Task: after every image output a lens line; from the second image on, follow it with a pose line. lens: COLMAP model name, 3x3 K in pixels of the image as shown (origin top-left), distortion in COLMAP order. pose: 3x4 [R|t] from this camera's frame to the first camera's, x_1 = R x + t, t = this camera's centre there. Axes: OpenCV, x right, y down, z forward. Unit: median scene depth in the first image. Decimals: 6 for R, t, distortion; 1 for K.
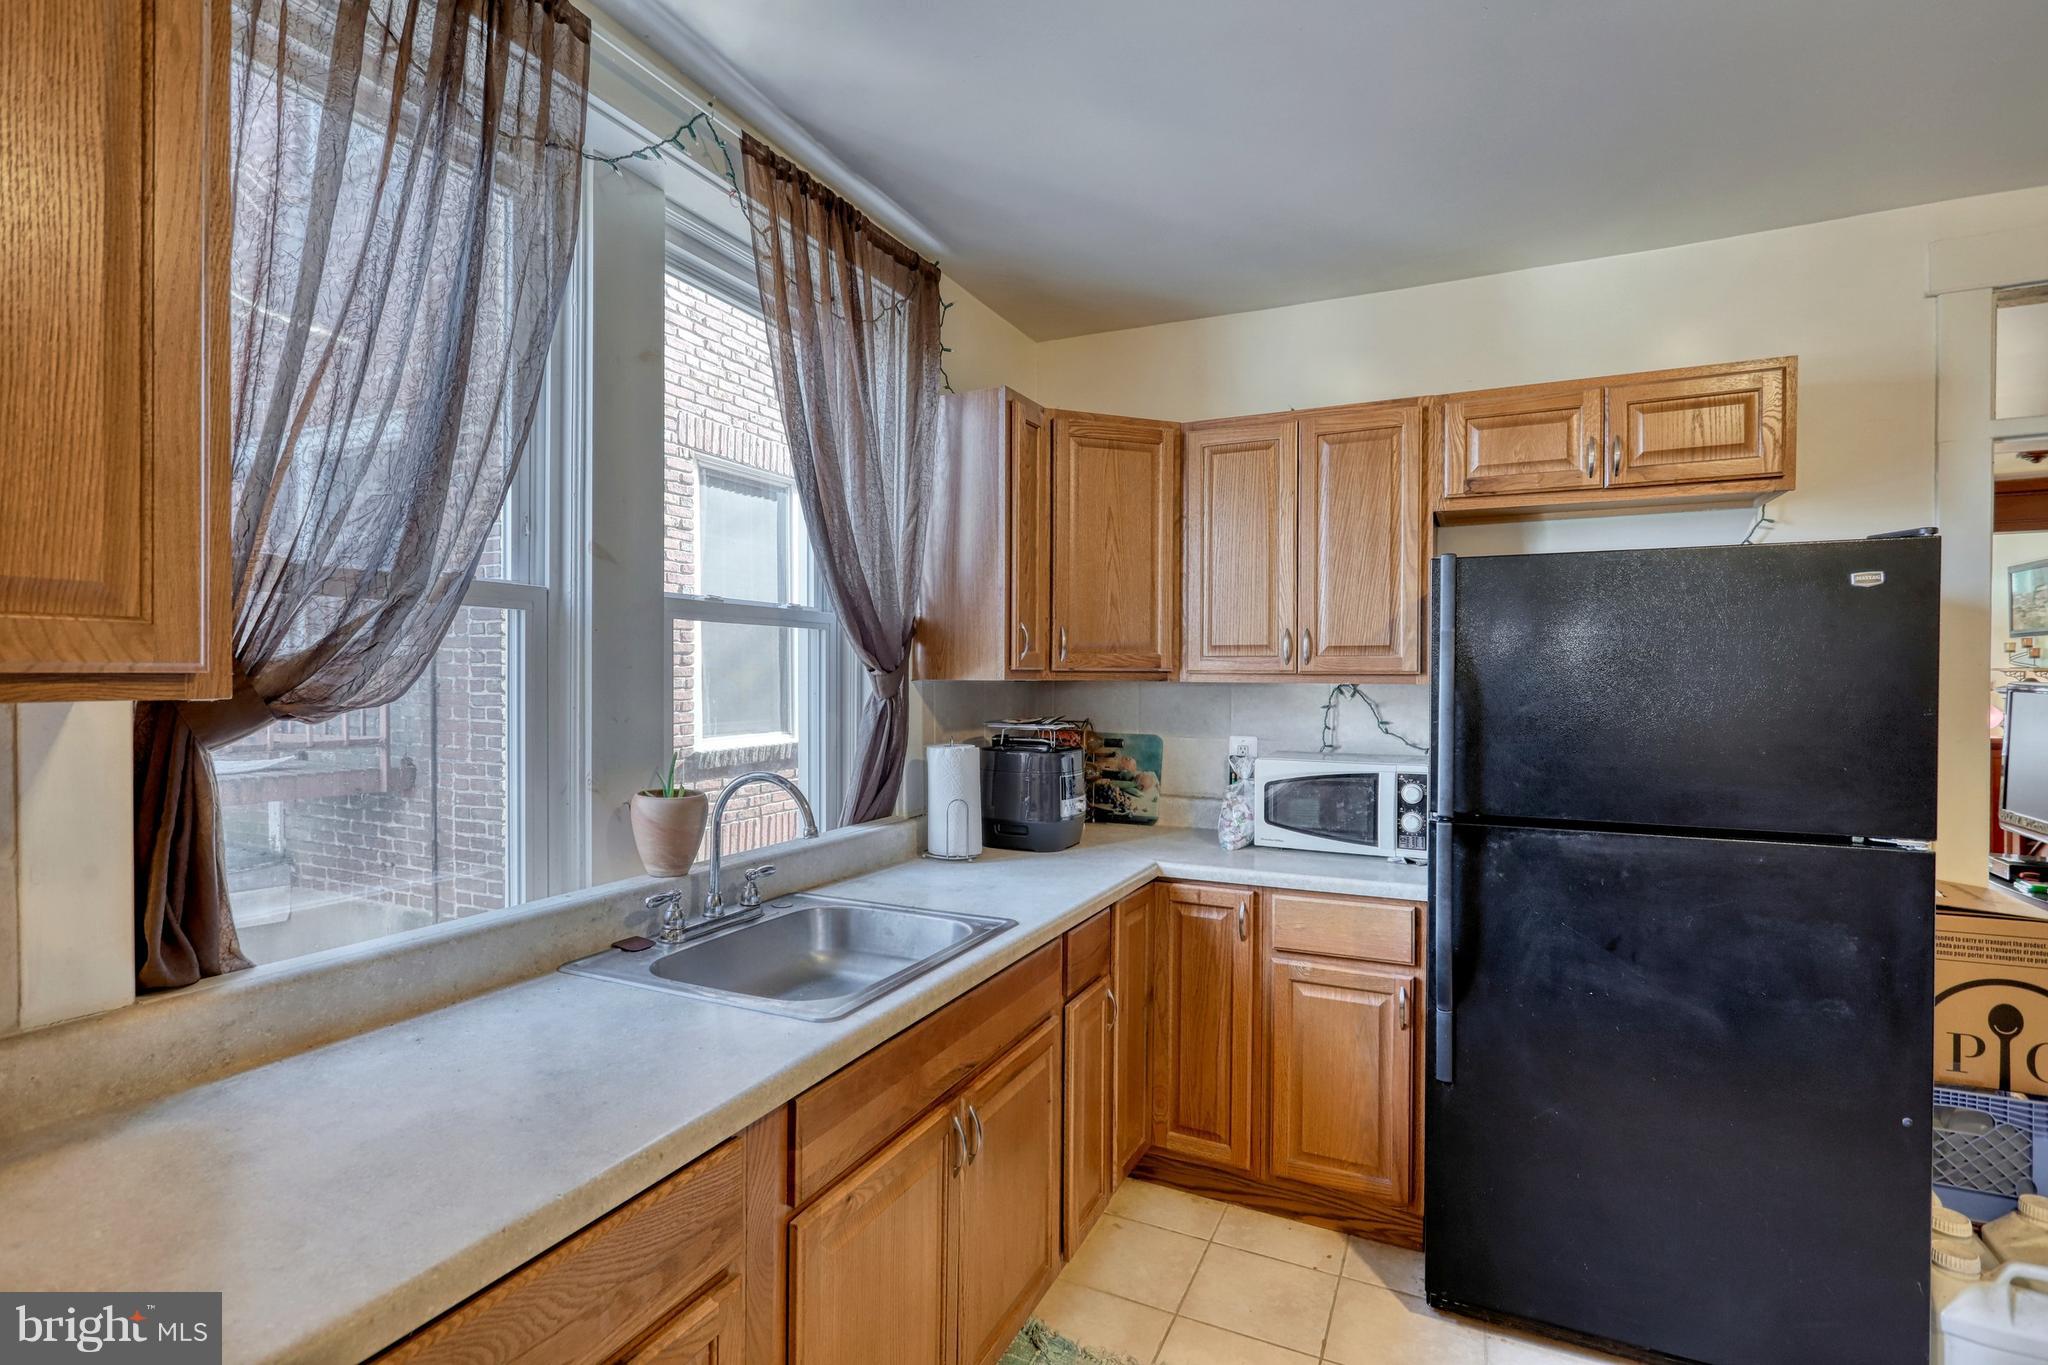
lens RADIAL K [[982.4, 0, 1027.9], [0, 982.4, 683.5], [0, 0, 1]] dist [-0.001220, 0.000086]
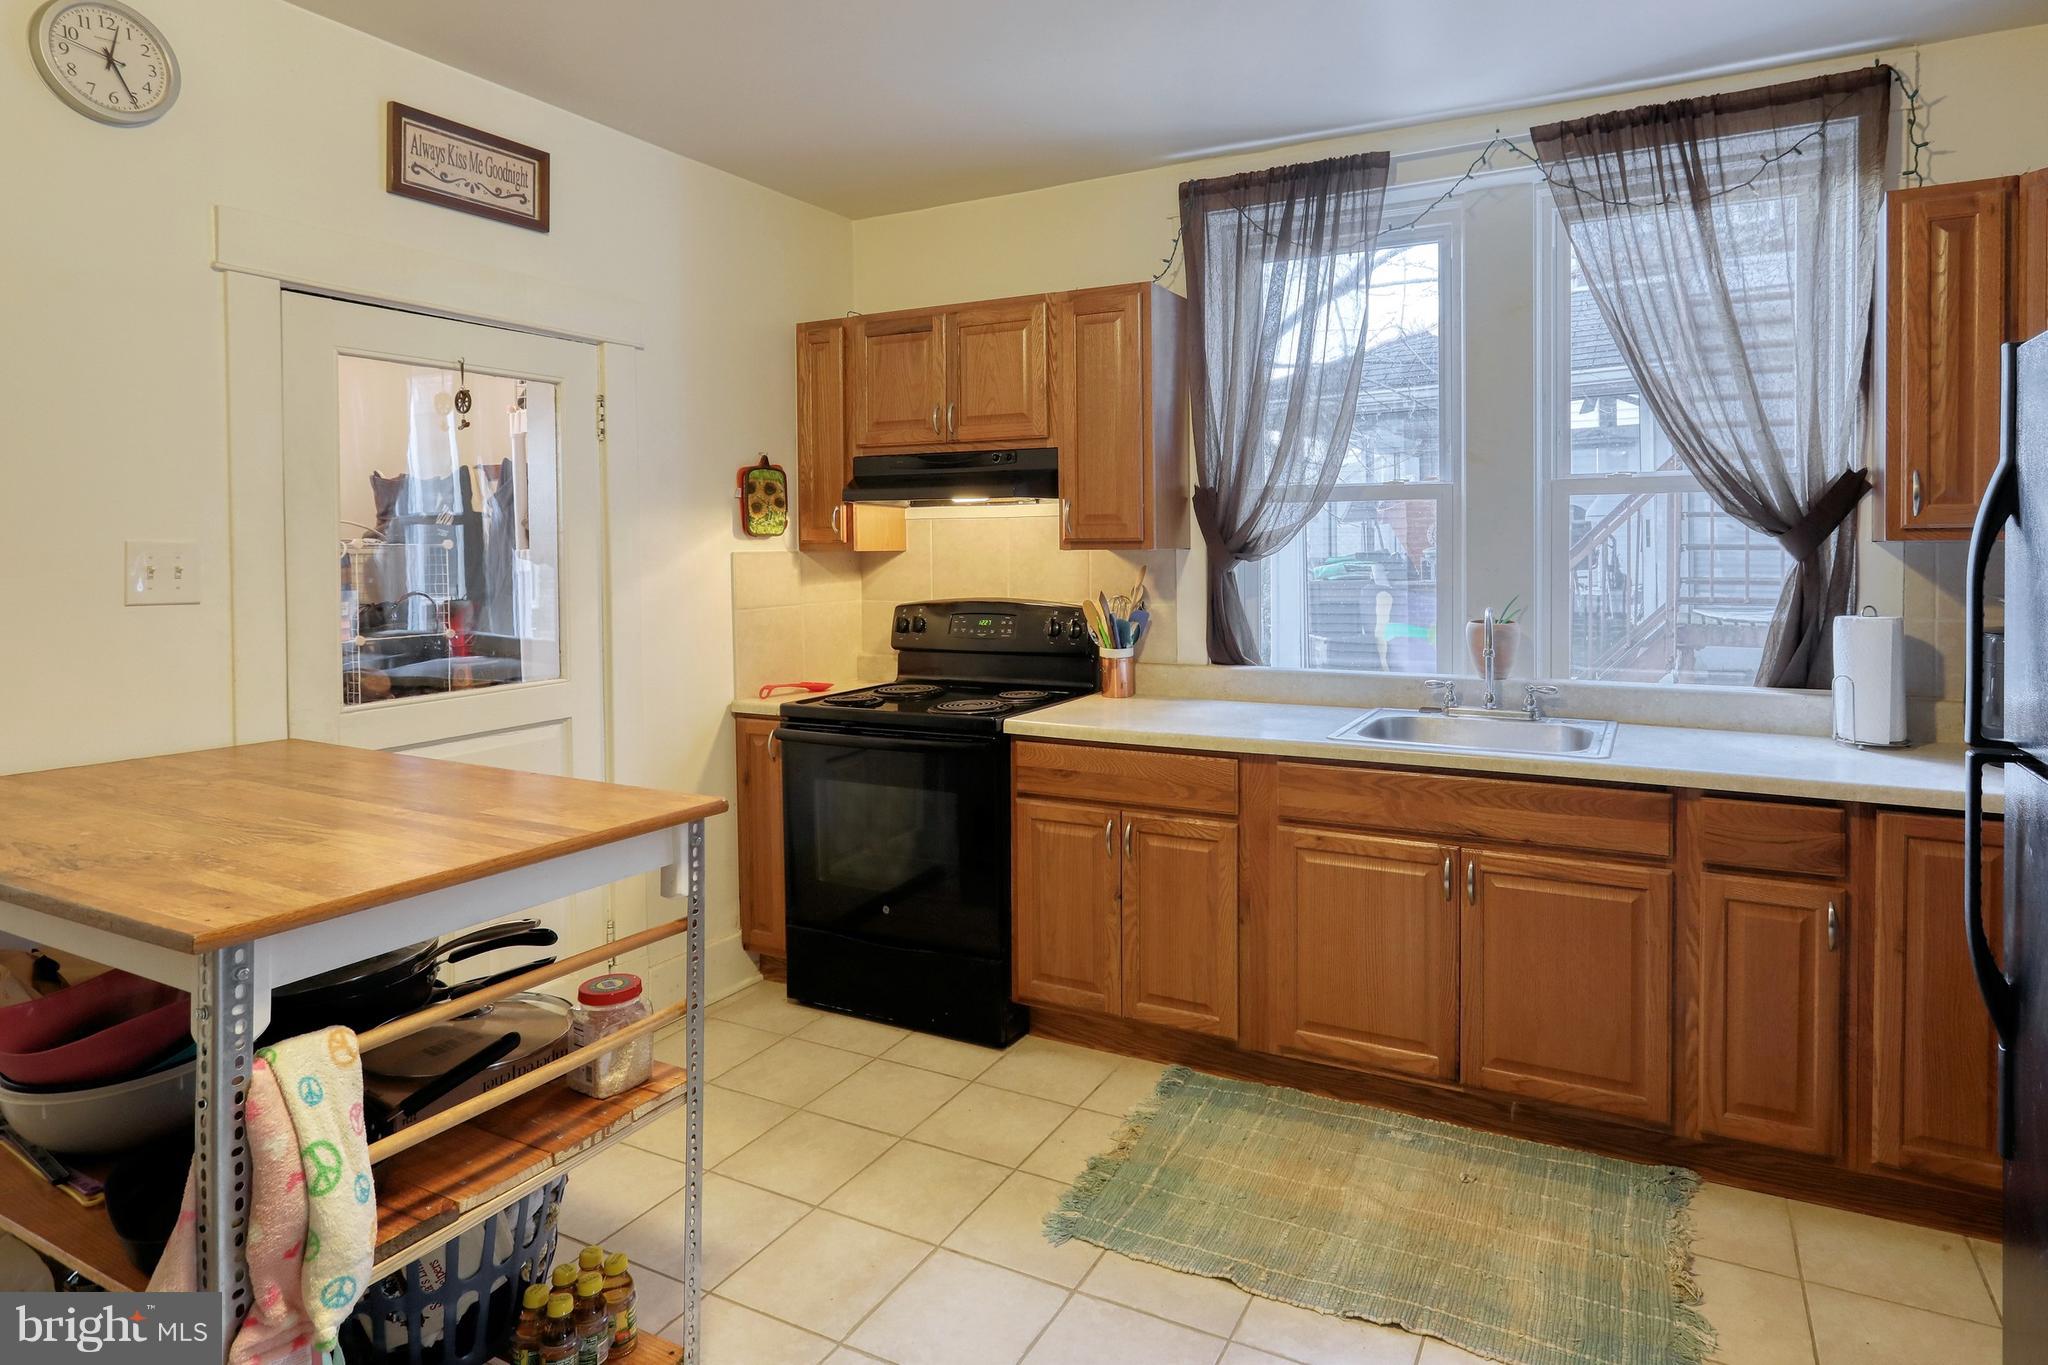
lens RADIAL K [[1184.5, 0, 1048.0], [0, 1184.5, 561.8], [0, 0, 1]] dist [0.000637, -0.000760]
pose [[-0.053869, 0.013779, -0.998453, 1.030684], [-0.000526, 0.999904, 0.013828, 0.001227], [0.998548, 0.001270, -0.053857, 0.332807]]
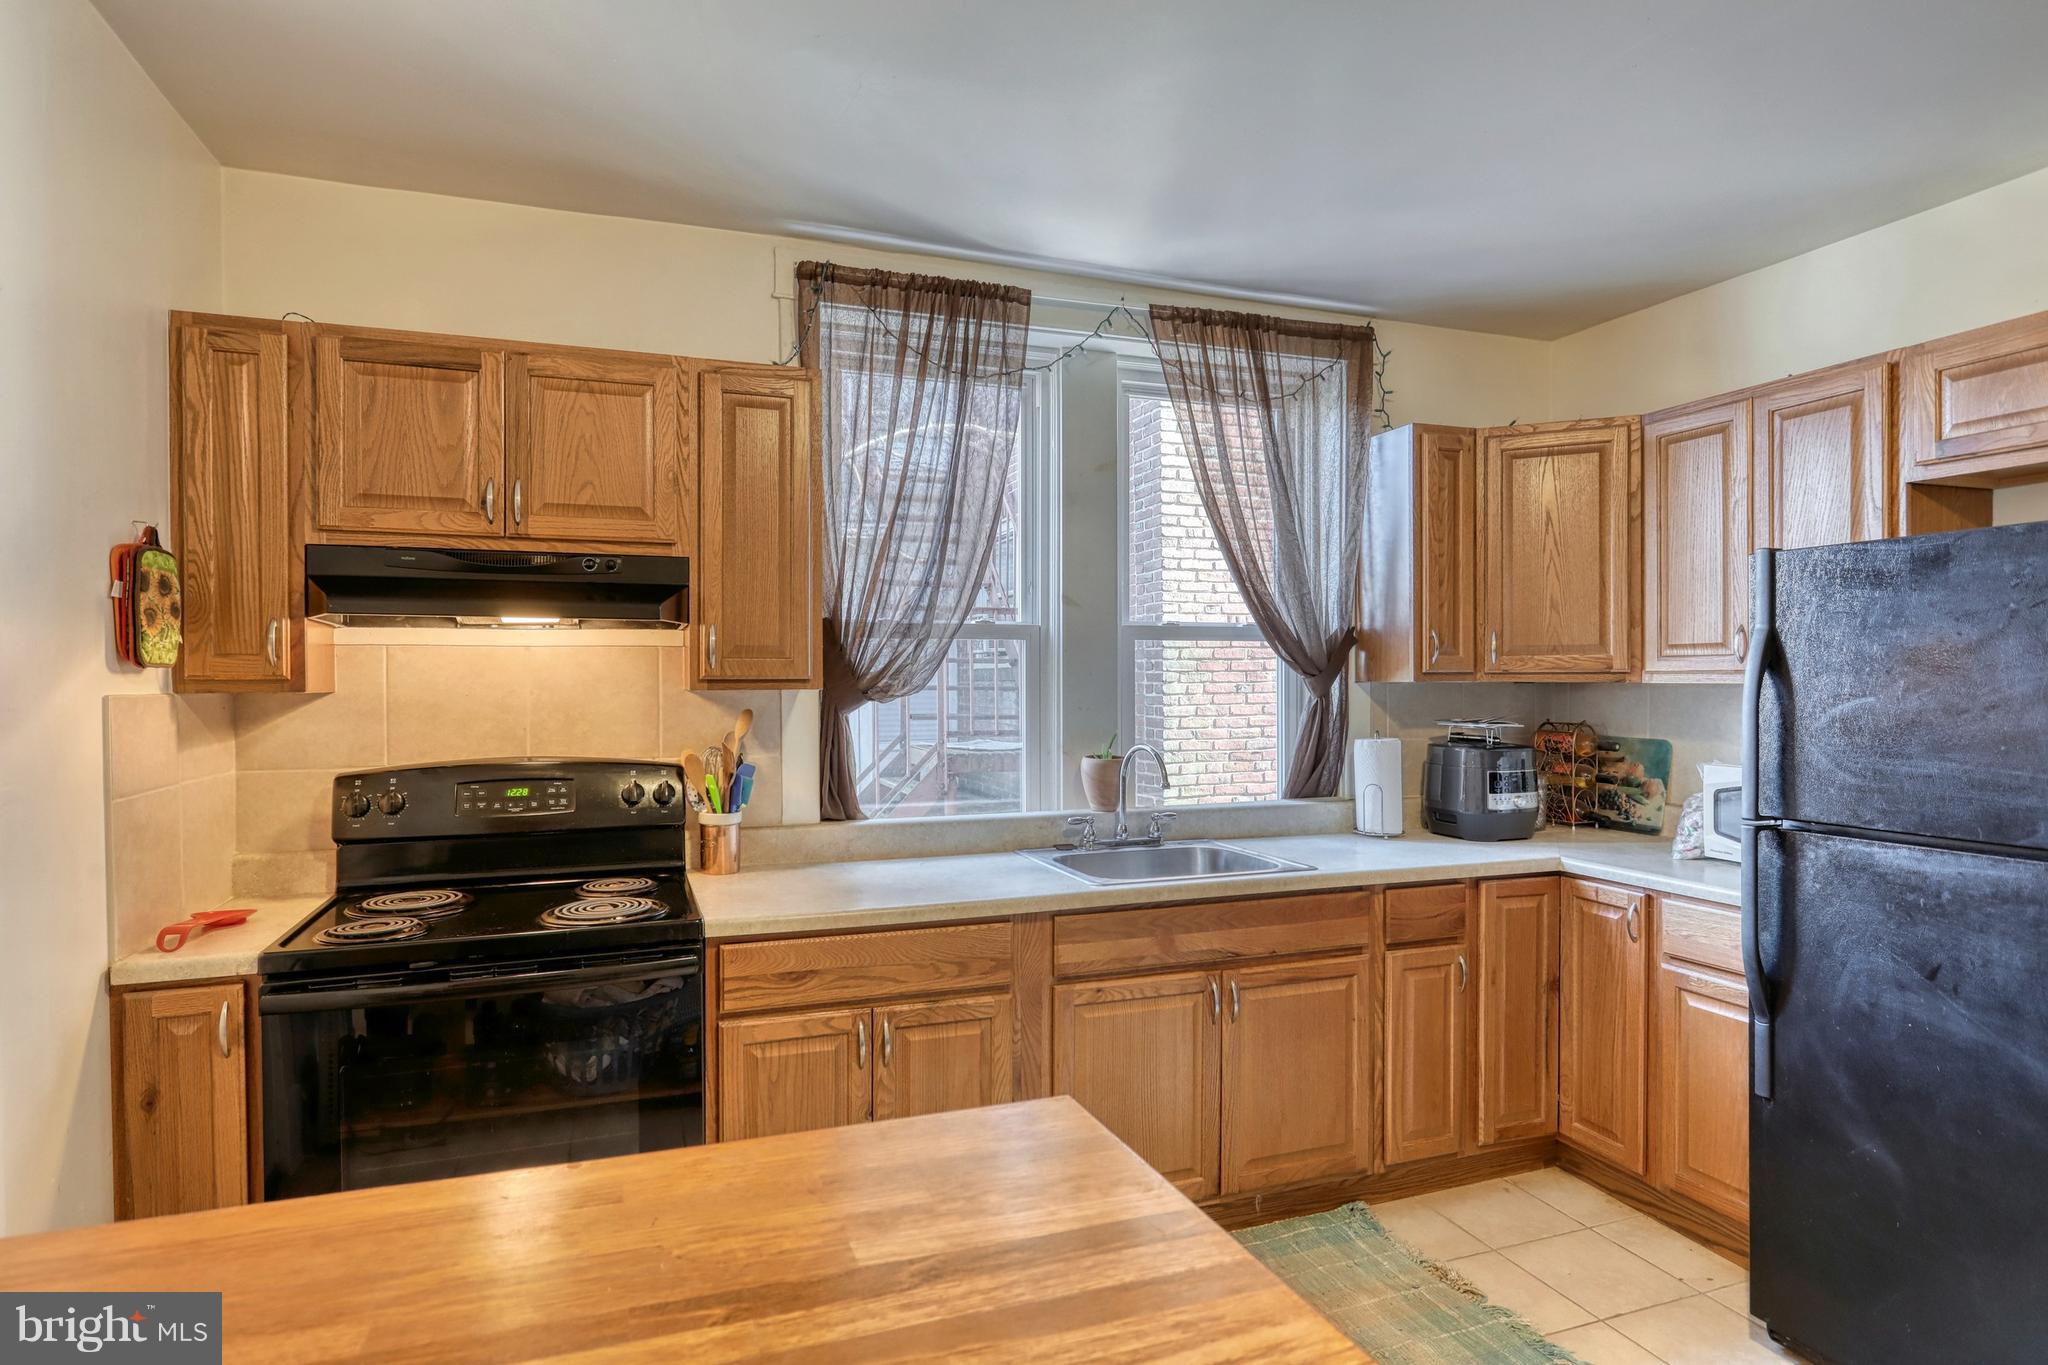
lens RADIAL K [[1140.3, 0, 1022.7], [0, 1140.3, 684.3], [0, 0, 1]] dist [-0.006431, 0.000921]
pose [[0.712726, -0.002942, -0.701437, 0.578963], [-0.000096, 0.999991, -0.004291, 0.005291], [0.701443, 0.003126, 0.712719, -0.254392]]
